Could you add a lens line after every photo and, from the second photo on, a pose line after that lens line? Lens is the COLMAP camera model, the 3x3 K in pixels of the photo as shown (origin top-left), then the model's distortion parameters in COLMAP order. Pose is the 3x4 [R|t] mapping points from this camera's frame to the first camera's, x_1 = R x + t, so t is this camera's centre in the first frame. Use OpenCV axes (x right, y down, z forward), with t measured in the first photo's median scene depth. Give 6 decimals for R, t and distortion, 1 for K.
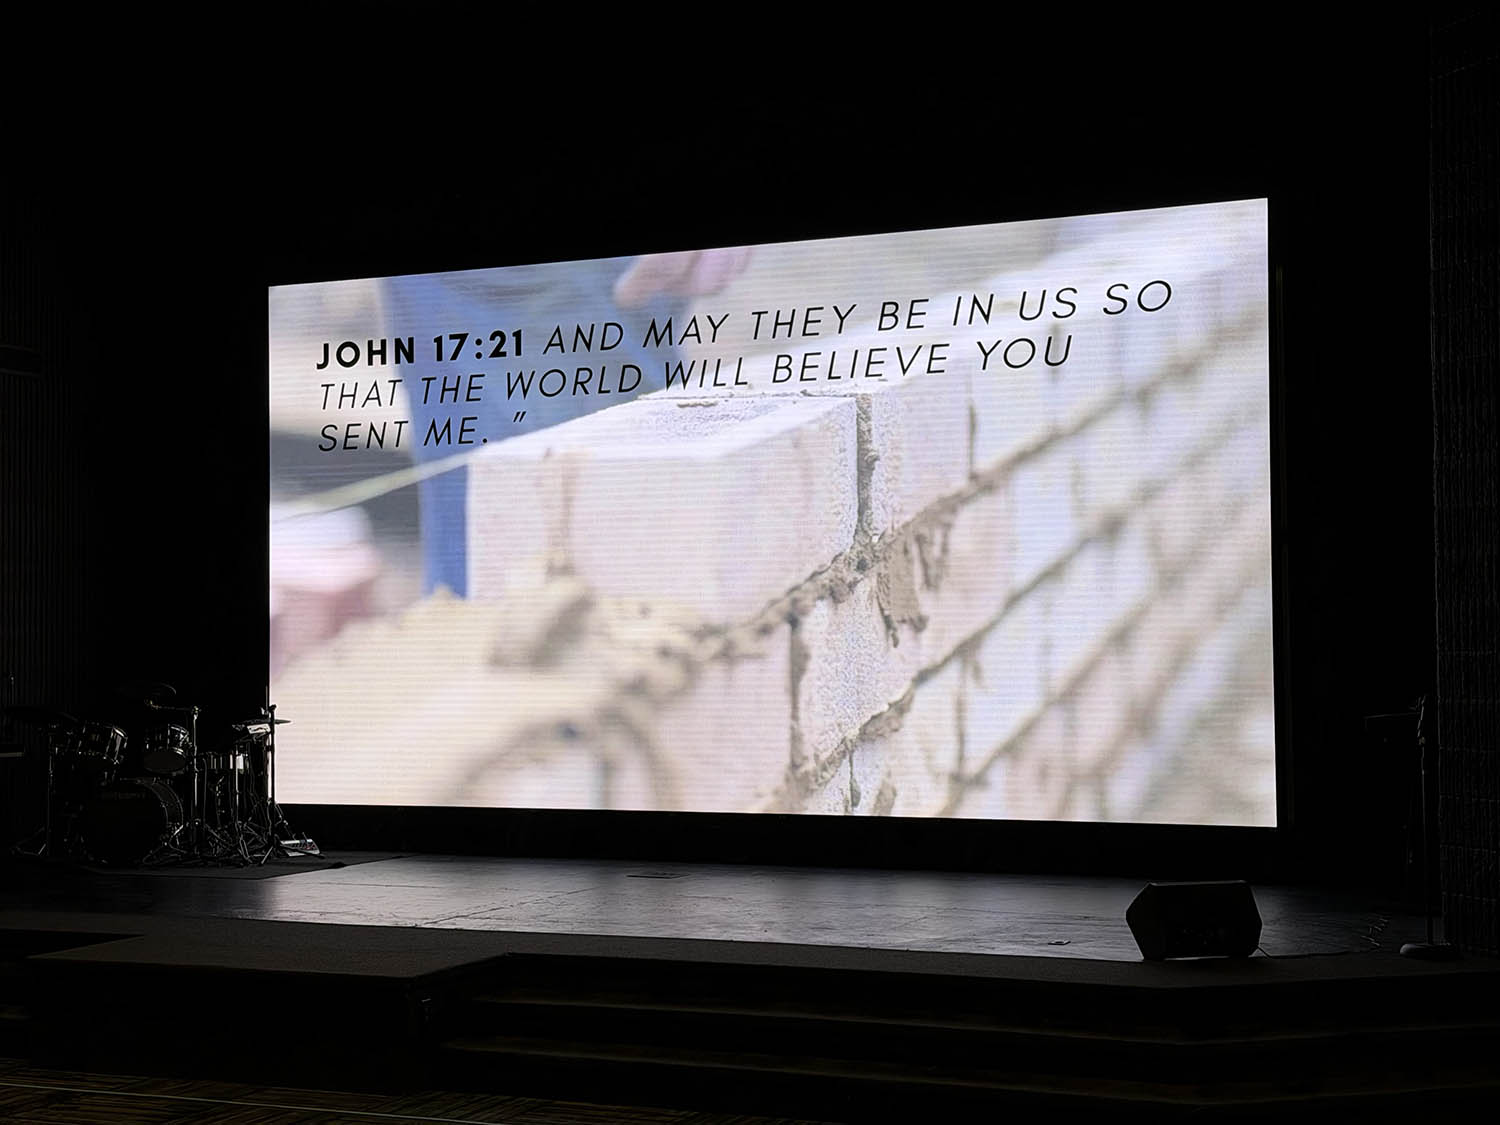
lens RADIAL K [[2227.8, 0, 751.5], [0, 2227.8, 565.5], [0, 0, 1]] dist [0.141622, 0.000000]
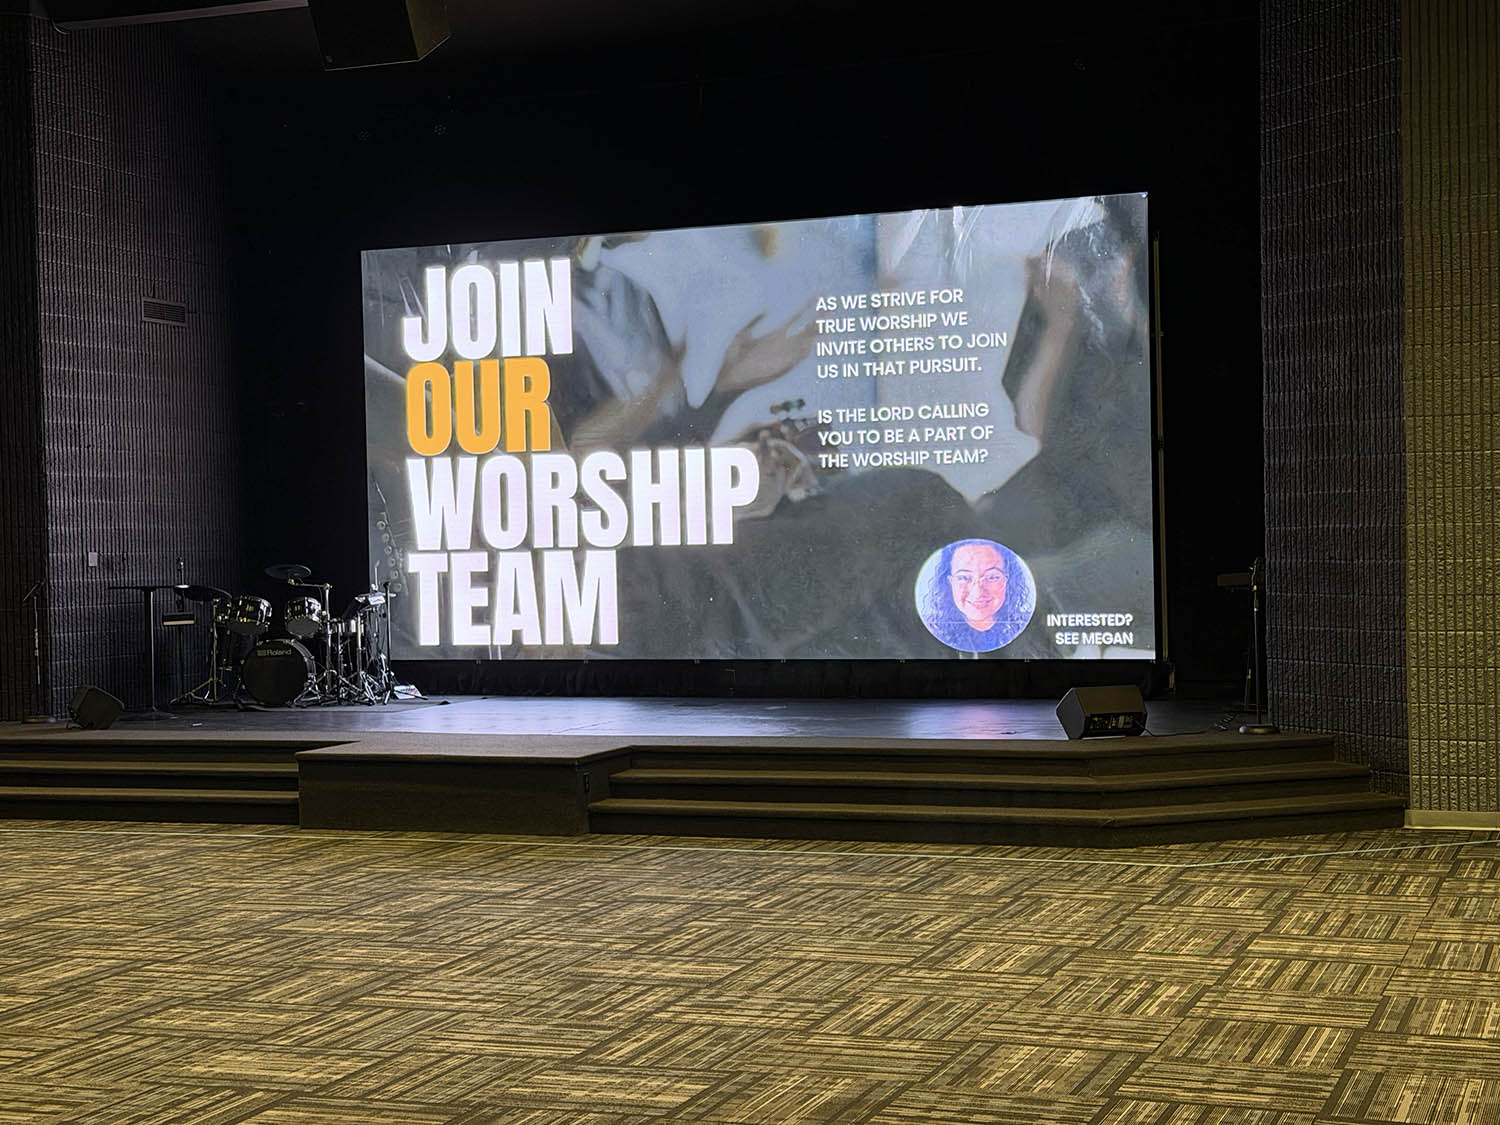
lens RADIAL K [[2227.8, 0, 742.2], [0, 2227.8, 549.4], [0, 0, 1]] dist [0.141622, 0.000000]
pose [[0.998581, -0.013117, 0.051604, -0.074919], [0.010934, 0.999043, 0.042361, -0.008766], [-0.052110, -0.041737, 0.997769, -0.294955]]
